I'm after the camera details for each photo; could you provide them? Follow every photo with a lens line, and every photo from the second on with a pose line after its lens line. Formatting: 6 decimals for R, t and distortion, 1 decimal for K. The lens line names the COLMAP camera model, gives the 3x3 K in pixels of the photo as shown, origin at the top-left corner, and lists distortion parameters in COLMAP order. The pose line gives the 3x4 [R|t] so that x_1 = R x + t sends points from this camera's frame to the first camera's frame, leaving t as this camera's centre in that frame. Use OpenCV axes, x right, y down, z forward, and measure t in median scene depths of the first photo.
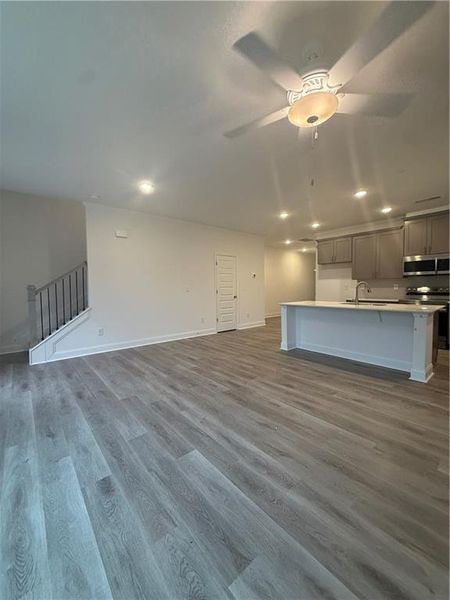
lens RADIAL K [[238.7, 0, 223.3], [0, 238.7, 297.6], [0, 0, 1]] dist [-0.001500, 0.000195]
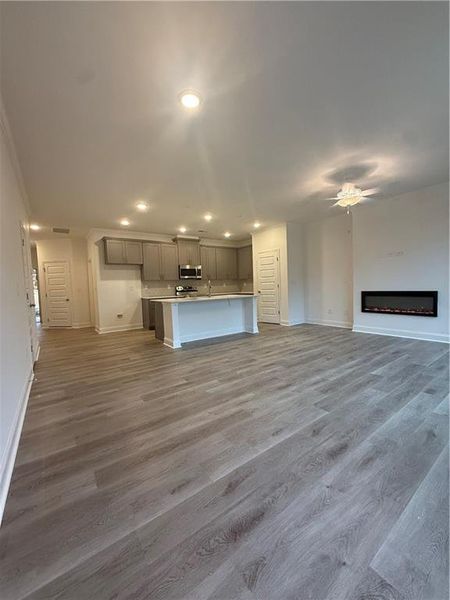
lens RADIAL K [[238.7, 0, 223.2], [0, 238.7, 299.6], [0, 0, 1]] dist [-0.001500, 0.000195]
pose [[0.082692, -0.048879, 0.995376, -1.041962], [0.078180, 0.996036, 0.042416, -0.011845], [-0.993504, 0.074311, 0.086186, 1.048880]]
